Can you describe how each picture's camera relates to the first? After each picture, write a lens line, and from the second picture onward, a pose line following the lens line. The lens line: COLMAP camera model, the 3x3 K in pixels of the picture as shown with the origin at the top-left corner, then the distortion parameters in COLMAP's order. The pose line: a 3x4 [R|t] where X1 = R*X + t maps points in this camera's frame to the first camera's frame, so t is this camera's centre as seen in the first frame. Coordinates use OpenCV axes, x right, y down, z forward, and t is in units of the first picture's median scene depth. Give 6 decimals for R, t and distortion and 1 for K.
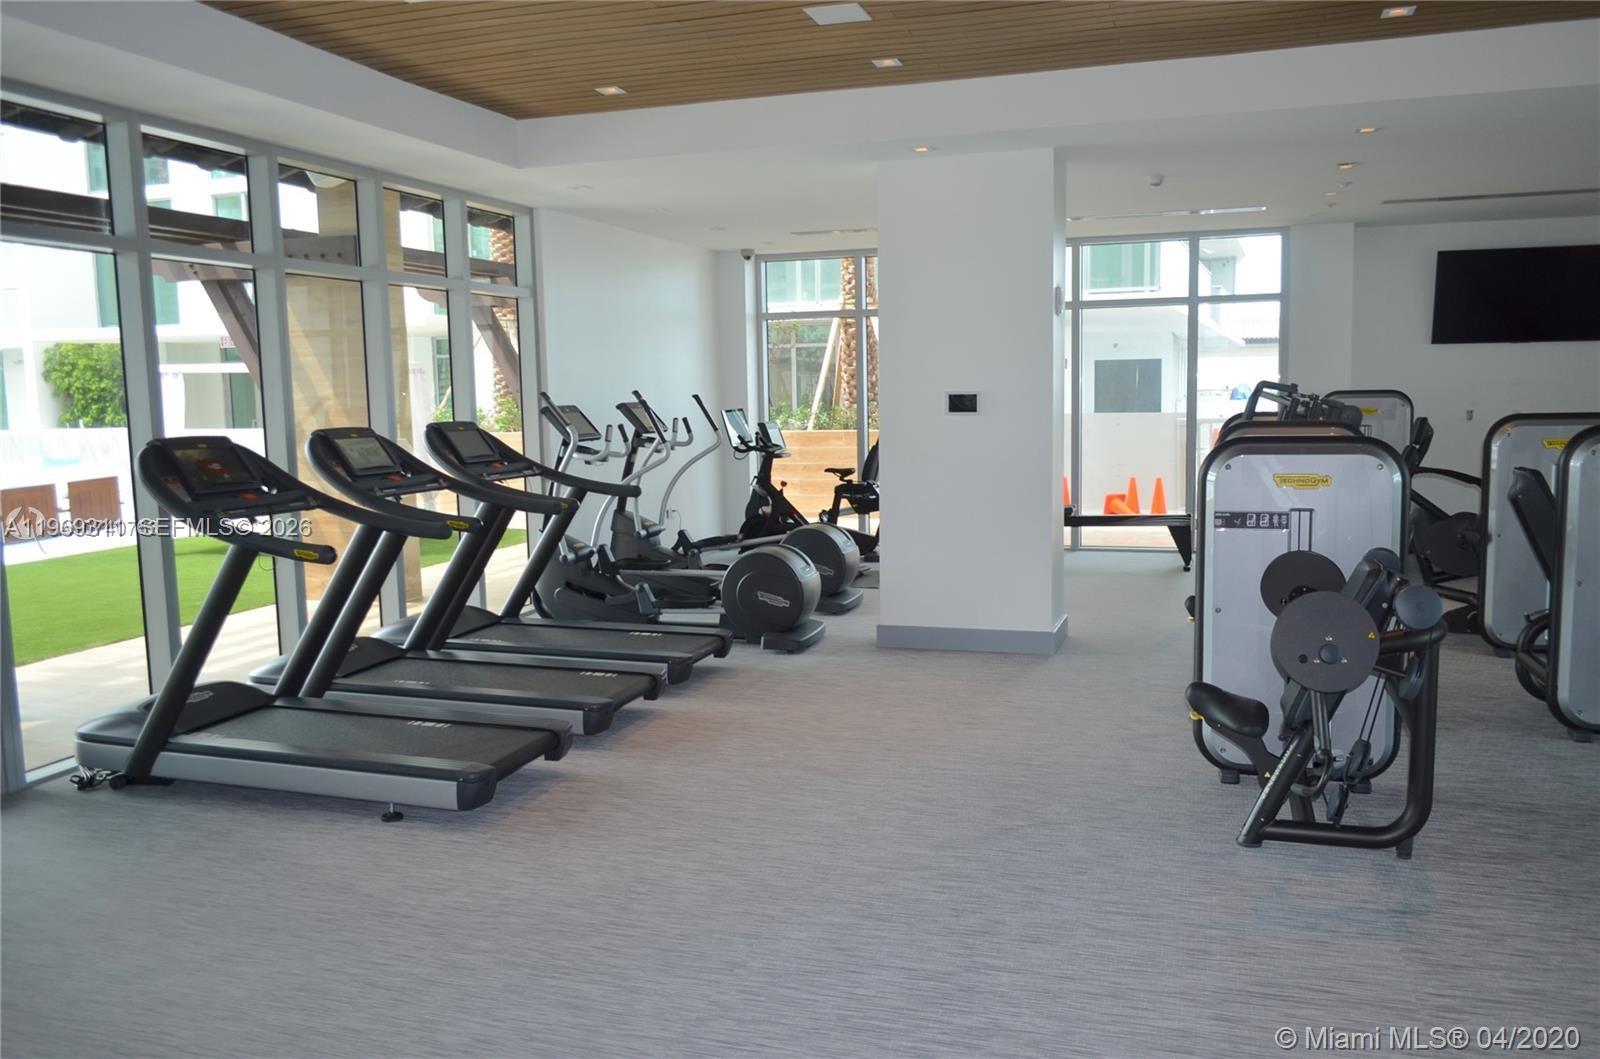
lens RADIAL K [[1280.8, 0, 797.5], [0, 1280.8, 531.2], [0, 0, 1]] dist [-0.001683, 0.007360]
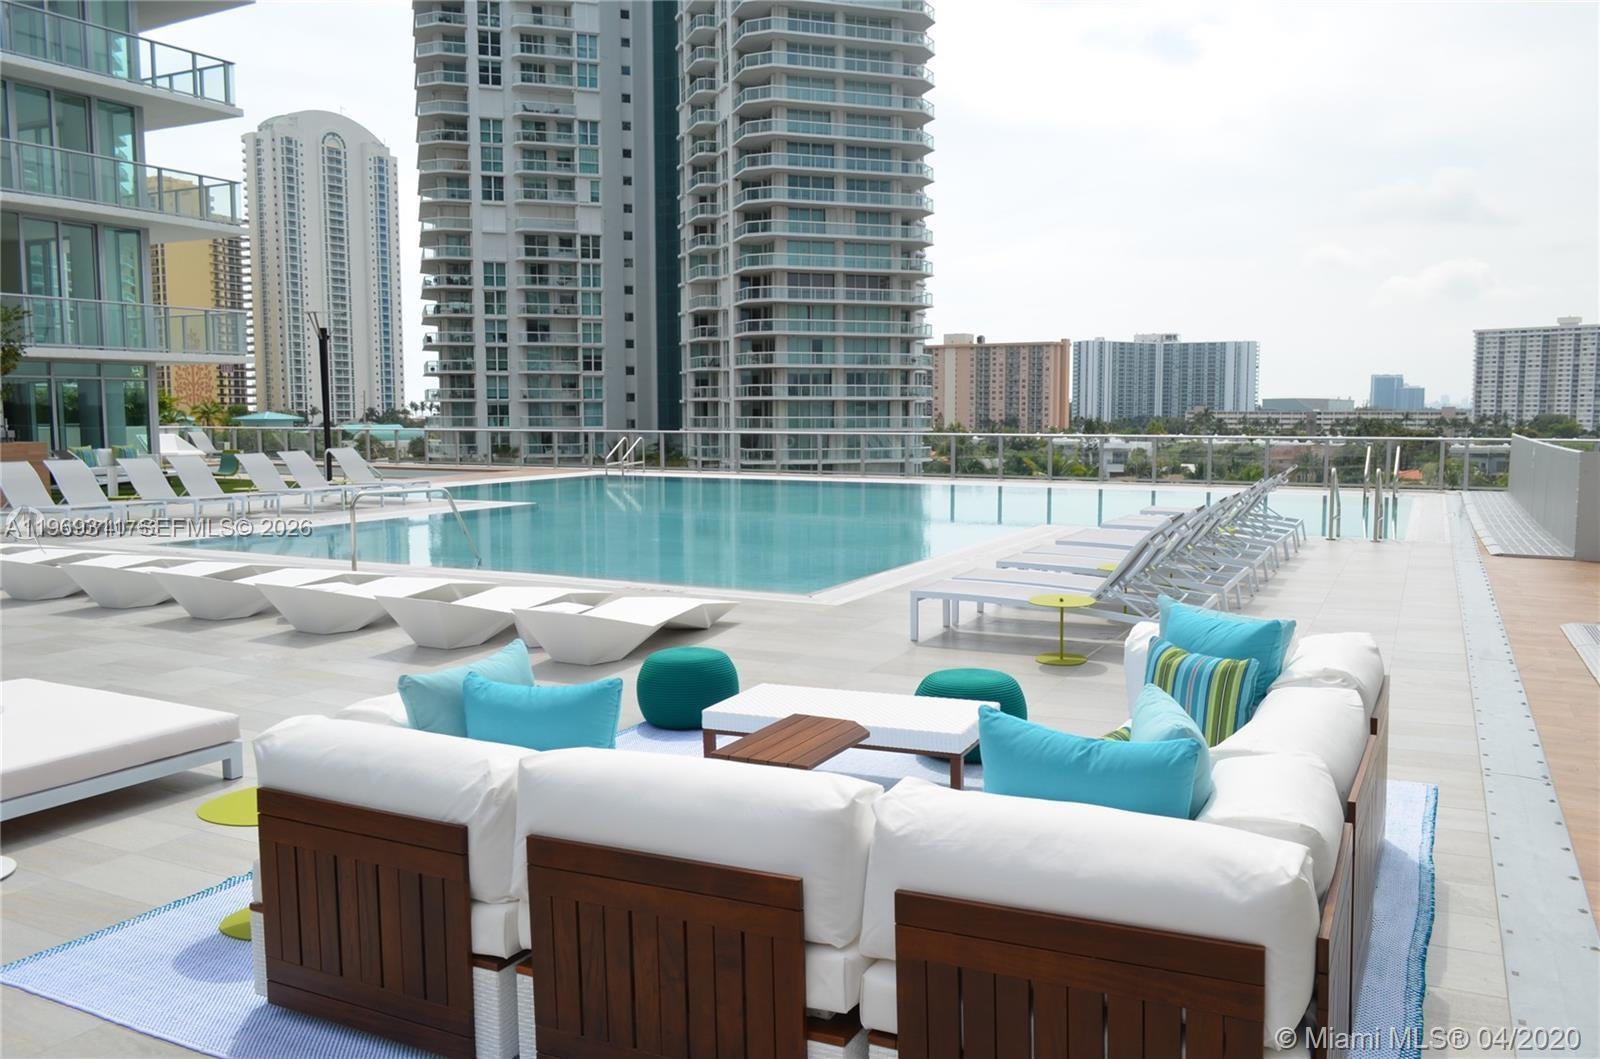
lens RADIAL K [[1280.8, 0, 807.0], [0, 1280.8, 530.6], [0, 0, 1]] dist [-0.001683, 0.007360]
pose [[-0.144894, 0.113607, -0.982903, -0.389879], [-0.108787, 0.985535, 0.129948, -0.112279], [0.983449, 0.125756, -0.130439, 1.004415]]
